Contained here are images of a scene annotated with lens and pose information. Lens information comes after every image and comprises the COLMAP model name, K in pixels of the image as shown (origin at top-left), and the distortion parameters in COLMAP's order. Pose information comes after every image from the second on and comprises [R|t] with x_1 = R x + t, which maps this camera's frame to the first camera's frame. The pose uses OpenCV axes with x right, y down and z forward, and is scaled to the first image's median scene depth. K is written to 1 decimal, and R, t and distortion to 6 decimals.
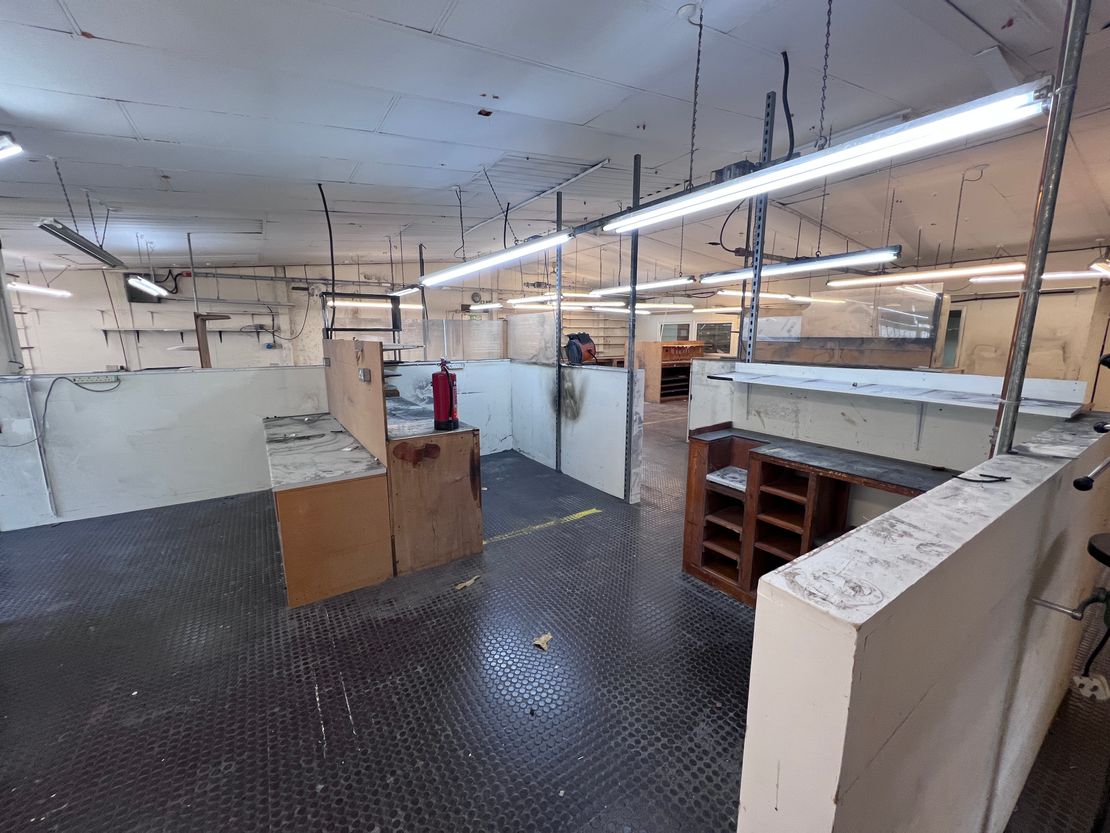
lens RADIAL K [[444.8, 0, 552.6], [0, 444.8, 413.2], [0, 0, 1]] dist [-0.000047, 0.000034]
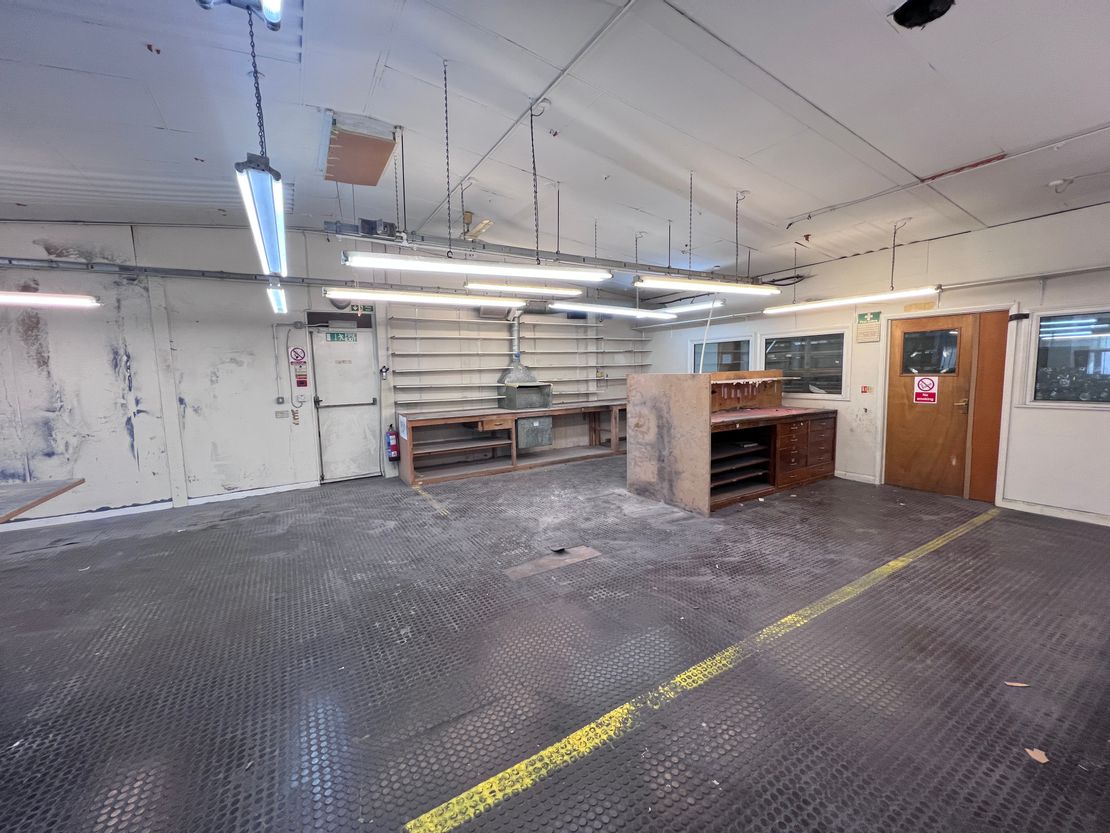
lens RADIAL K [[444.8, 0, 552.6], [0, 444.8, 413.2], [0, 0, 1]] dist [-0.000047, 0.000034]
pose [[0.998889, -0.019905, -0.042708, 0.097088], [0.016721, 0.997144, -0.073643, -0.082143], [0.044052, 0.072847, 0.996370, 0.493857]]
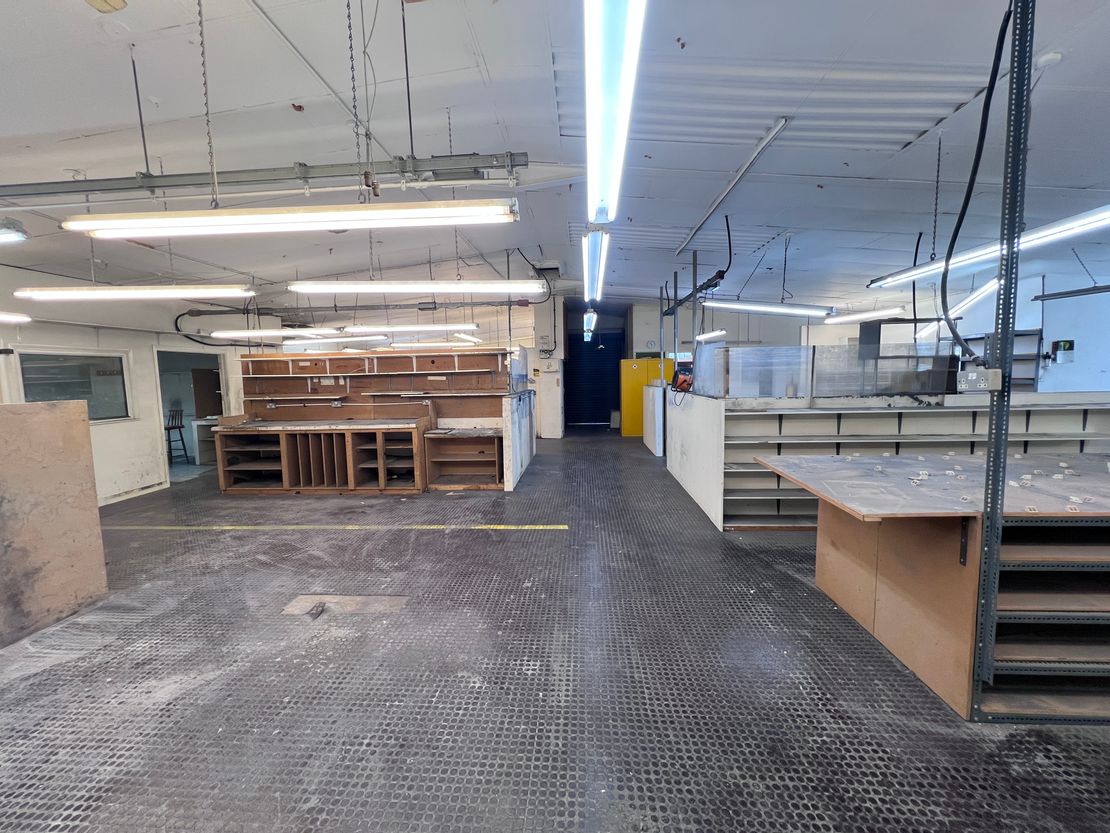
lens RADIAL K [[444.8, 0, 552.6], [0, 444.8, 413.2], [0, 0, 1]] dist [-0.000047, 0.000034]
pose [[-0.797048, -0.034627, 0.602923, -0.161916], [0.125799, 0.966935, 0.221835, -0.153688], [-0.590669, 0.252660, -0.766337, 0.892968]]
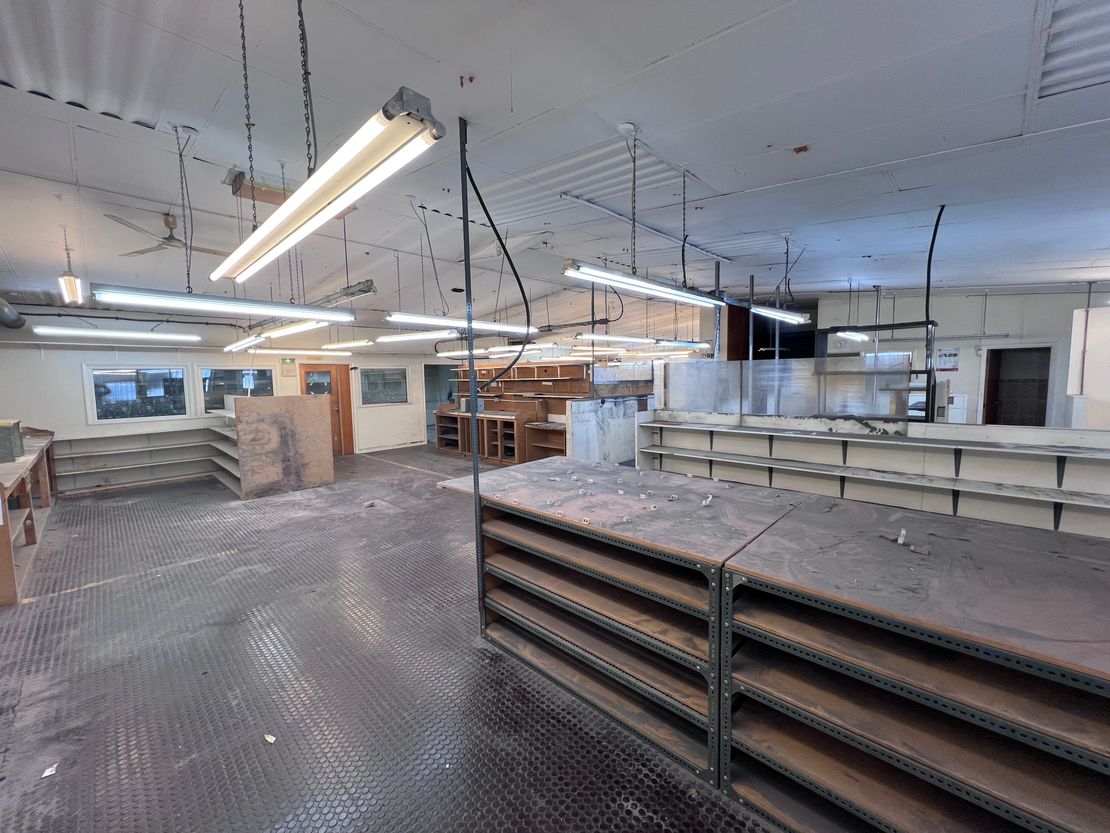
lens RADIAL K [[444.8, 0, 552.6], [0, 444.8, 413.2], [0, 0, 1]] dist [-0.000047, 0.000034]
pose [[-0.214669, -0.075844, 0.973738, -0.421541], [0.185656, 0.975634, 0.116921, -0.127683], [-0.958879, 0.205880, -0.195357, 0.691946]]
